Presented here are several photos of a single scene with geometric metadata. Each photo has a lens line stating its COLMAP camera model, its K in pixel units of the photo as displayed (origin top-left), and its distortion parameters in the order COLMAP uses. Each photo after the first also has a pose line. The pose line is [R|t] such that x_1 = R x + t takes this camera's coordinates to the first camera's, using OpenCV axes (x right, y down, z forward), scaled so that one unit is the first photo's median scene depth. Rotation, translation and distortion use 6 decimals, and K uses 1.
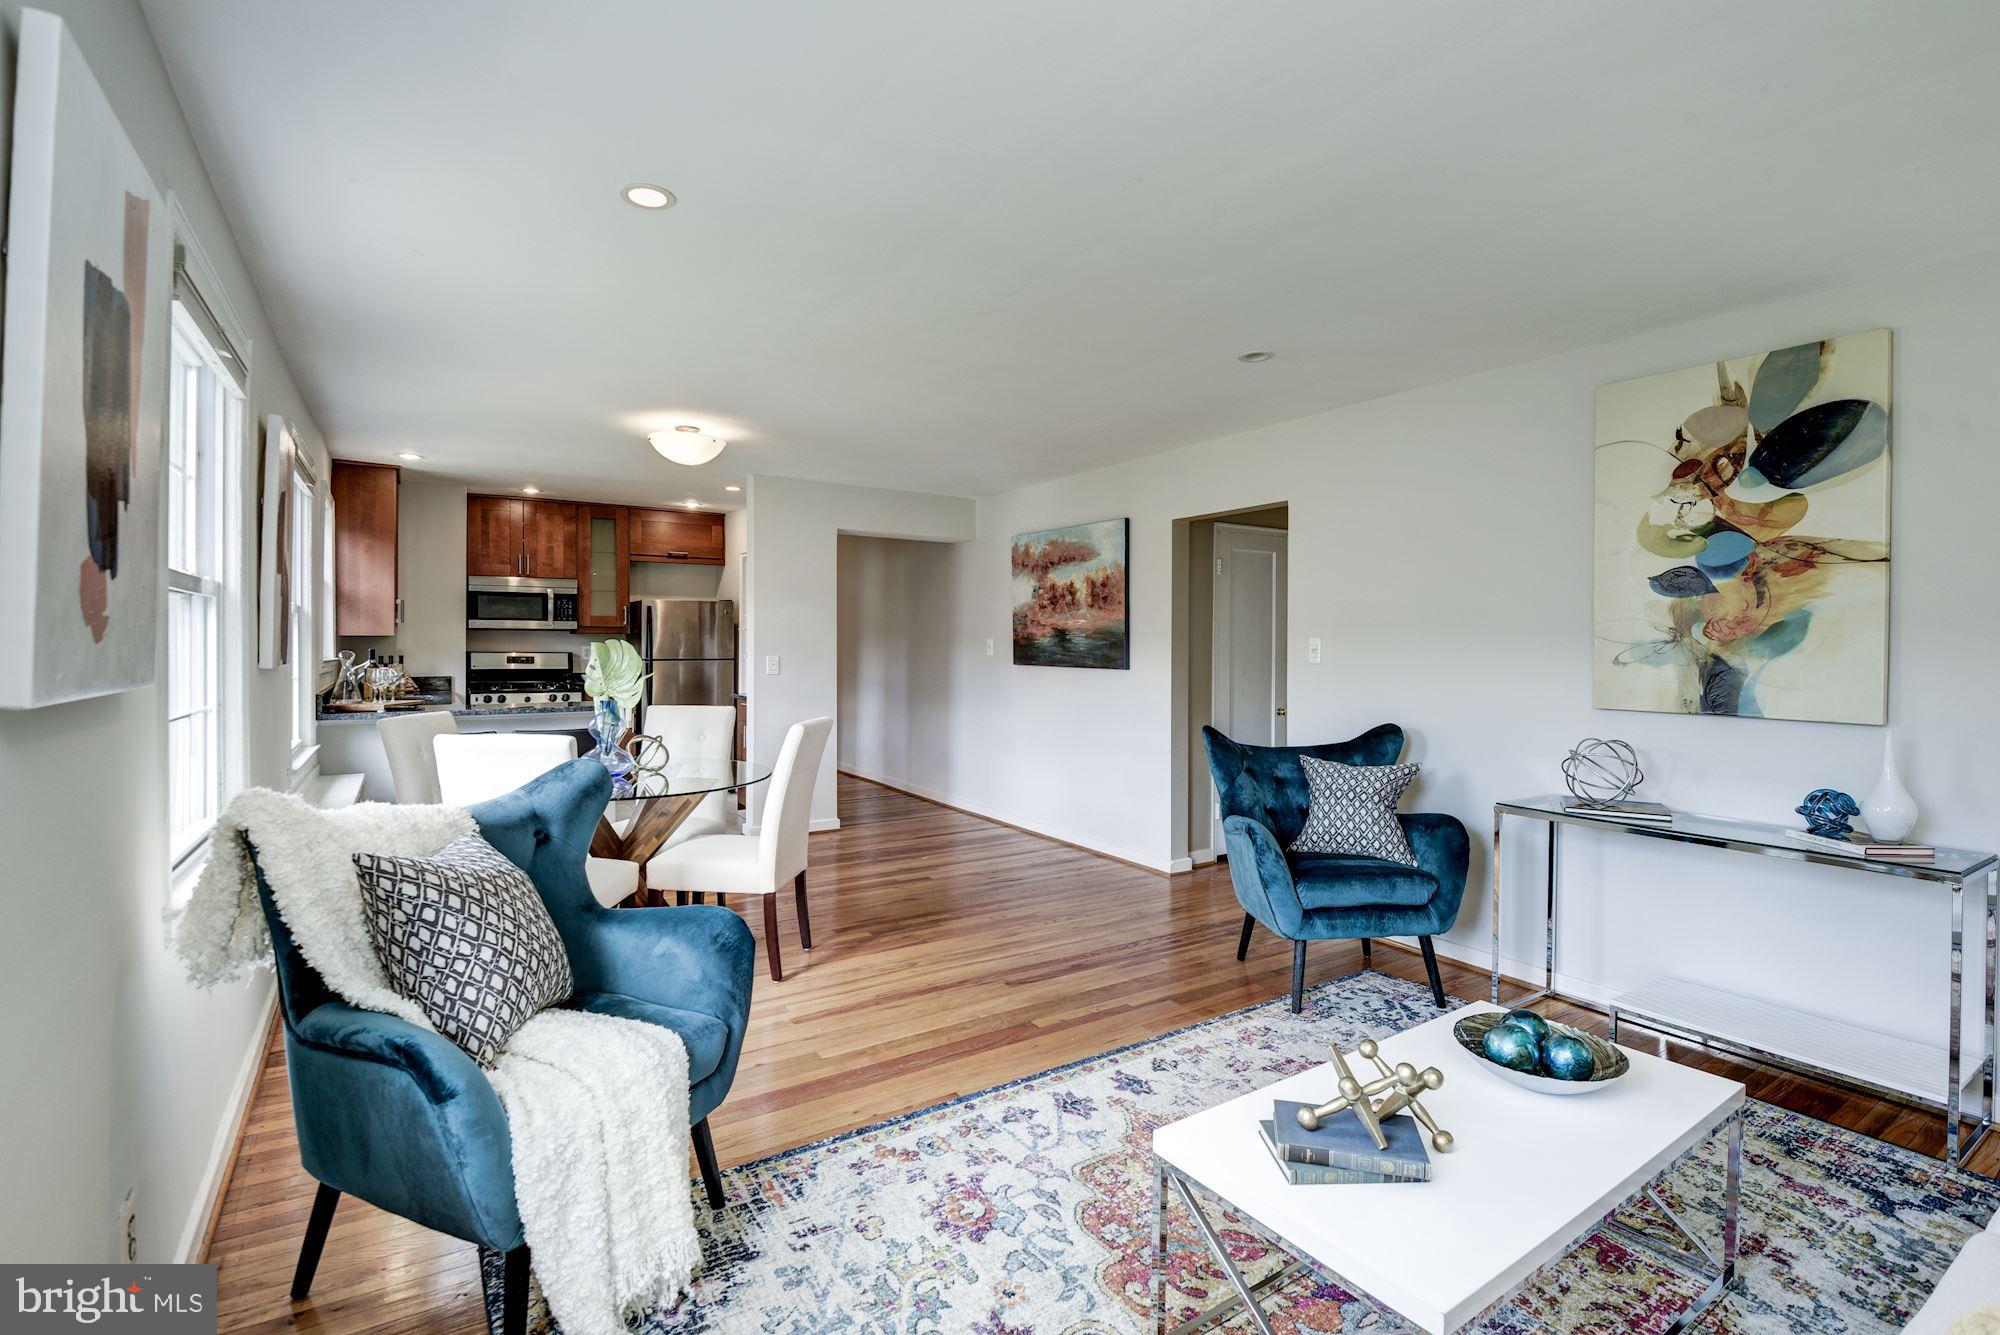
lens RADIAL K [[944.7, 0, 1024.8], [0, 944.7, 644.8], [0, 0, 1]] dist [0.000397, -0.013128]
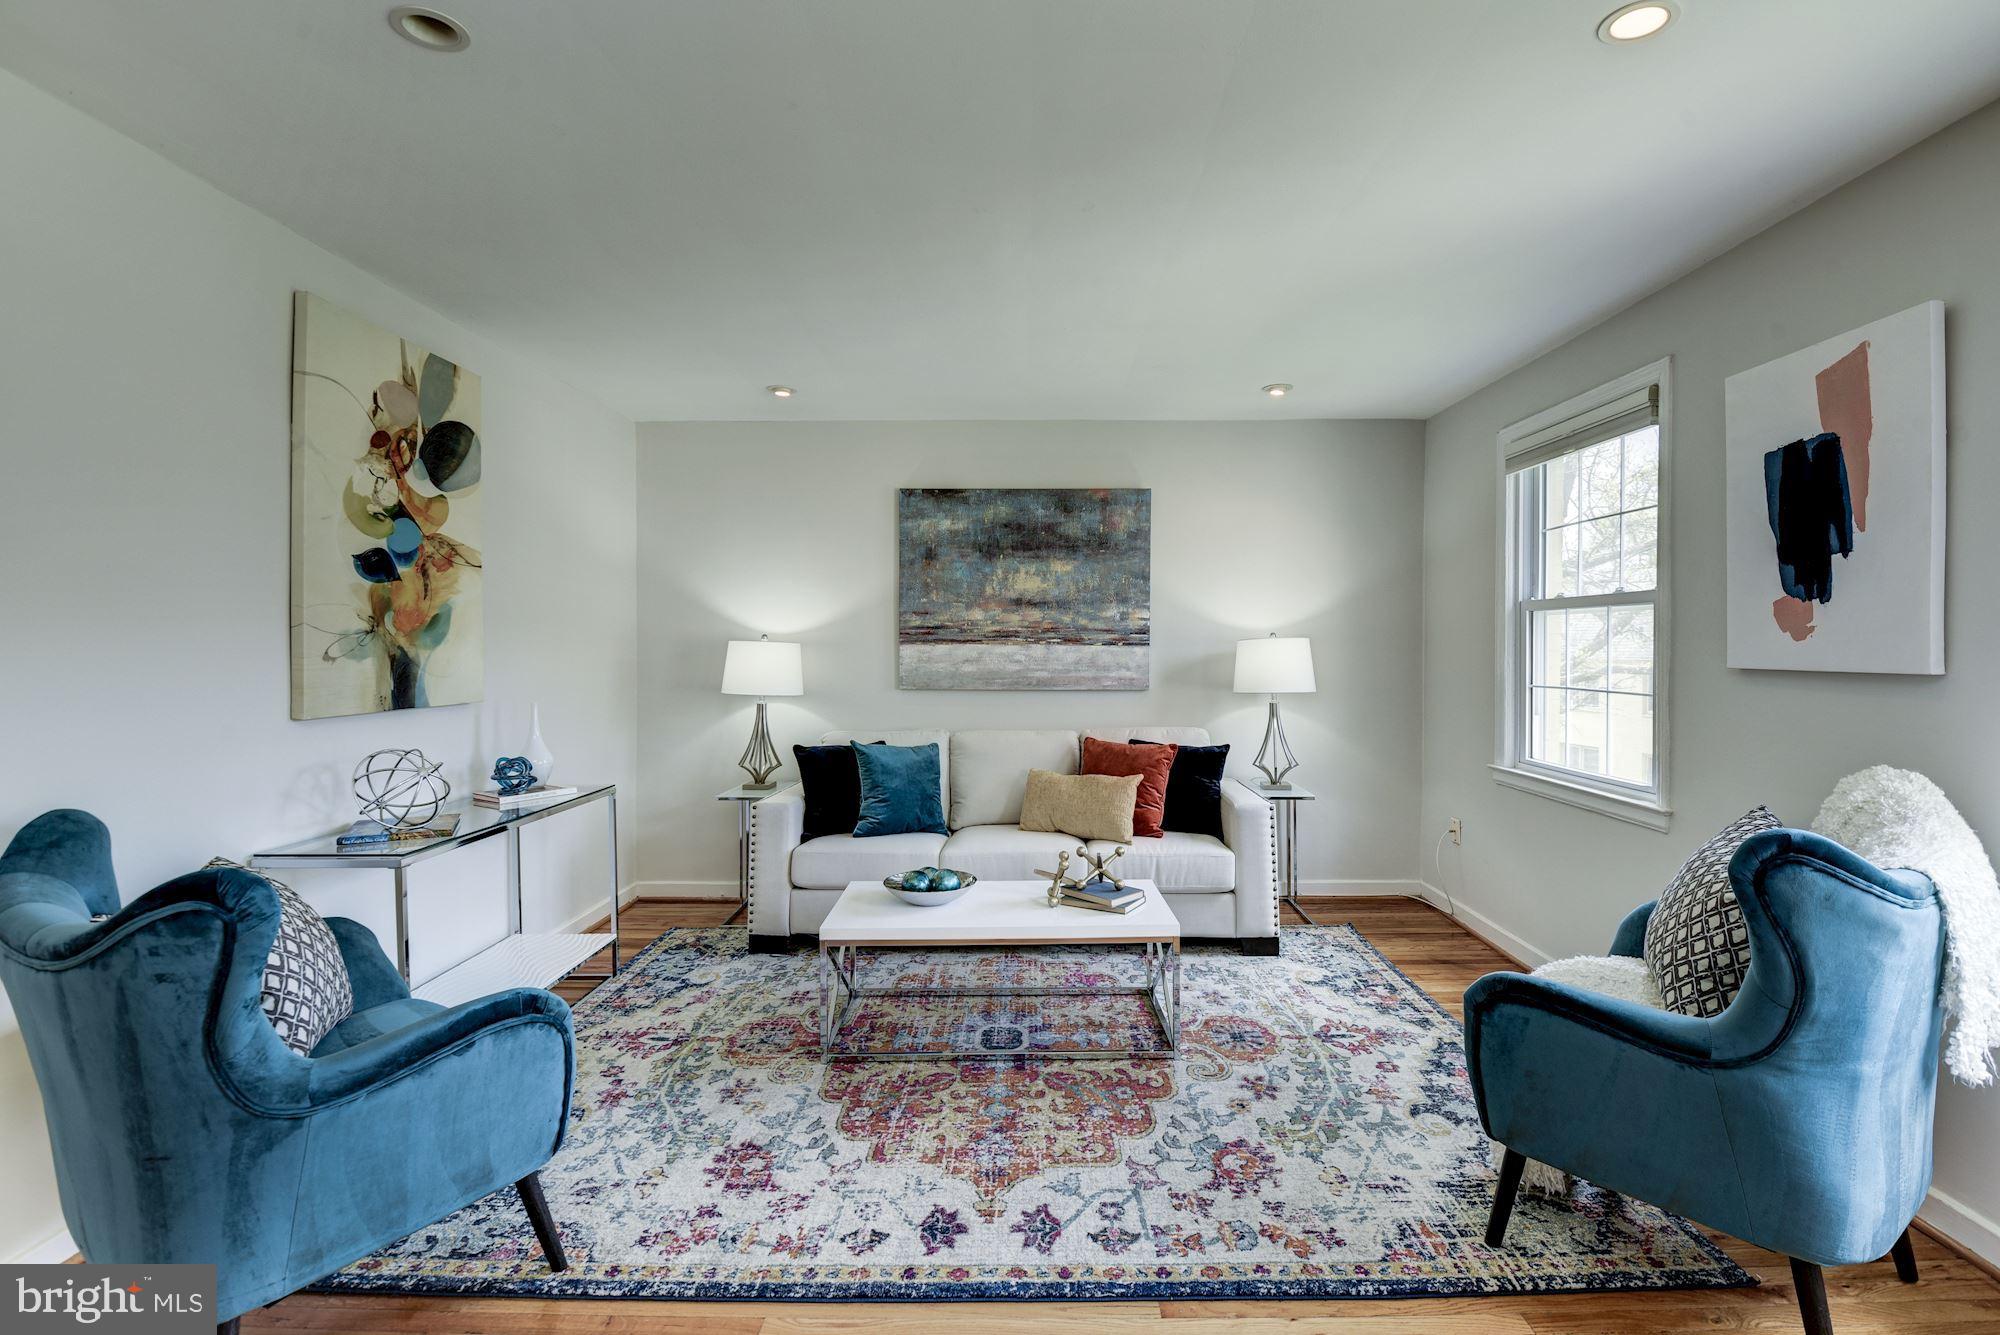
lens RADIAL K [[944.7, 0, 1016.9], [0, 944.7, 663.0], [0, 0, 1]] dist [0.000397, -0.013128]
pose [[-0.831108, -0.021235, 0.555705, -0.332506], [-0.008703, 0.999645, 0.025183, -0.002114], [-0.556043, 0.016094, -0.830998, 1.537026]]
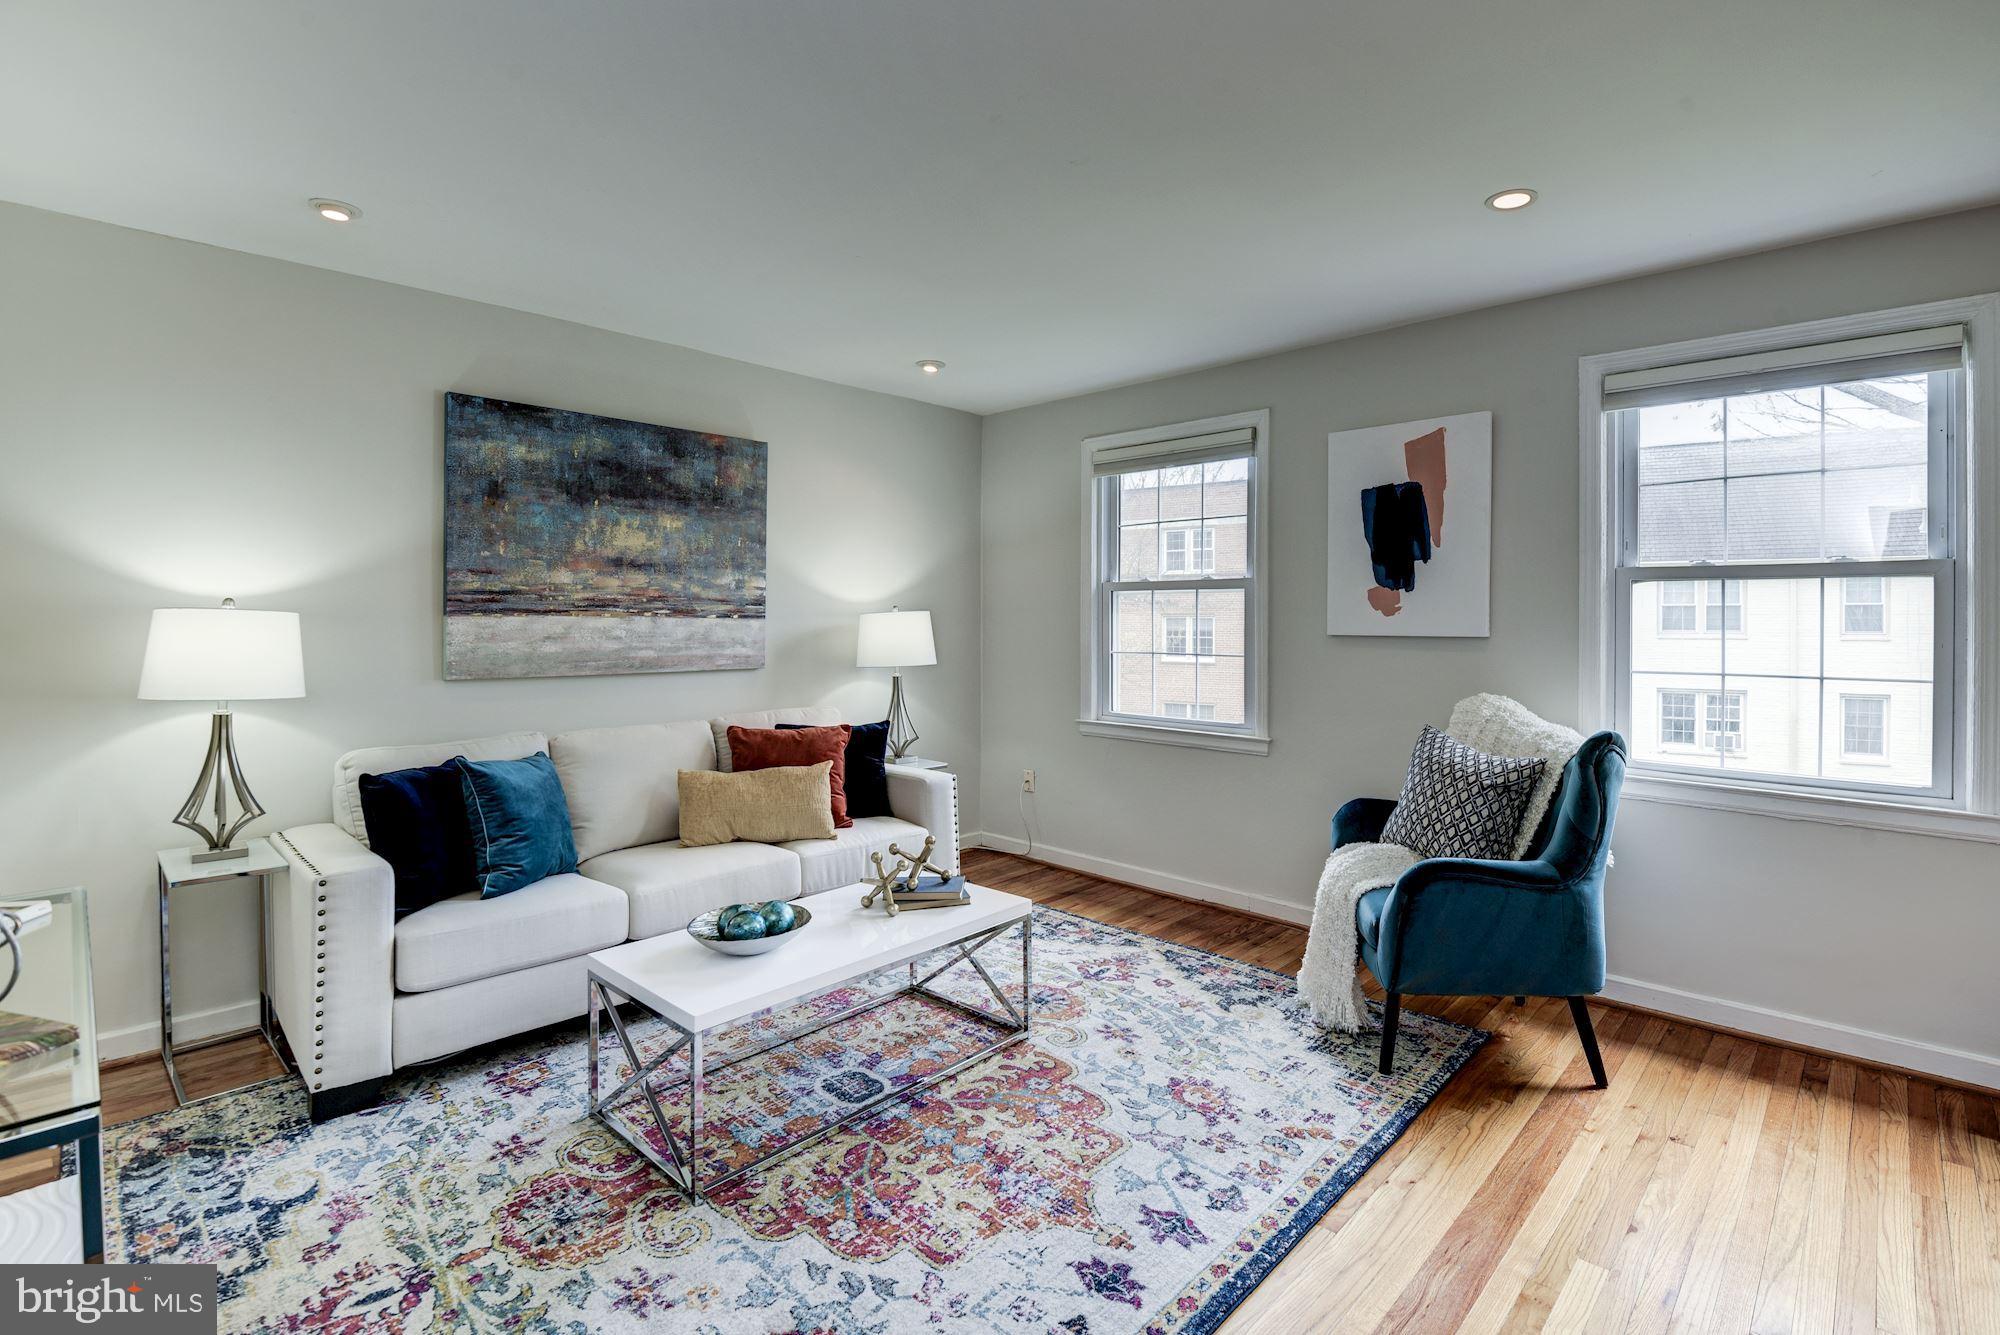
lens RADIAL K [[944.7, 0, 1063.4], [0, 944.7, 633.1], [0, 0, 1]] dist [0.000397, -0.013128]
pose [[-0.967457, -0.009166, -0.252870, 0.306482], [-0.013105, 0.999818, 0.013898, 0.003708], [0.252696, 0.016760, -0.967401, 1.577622]]
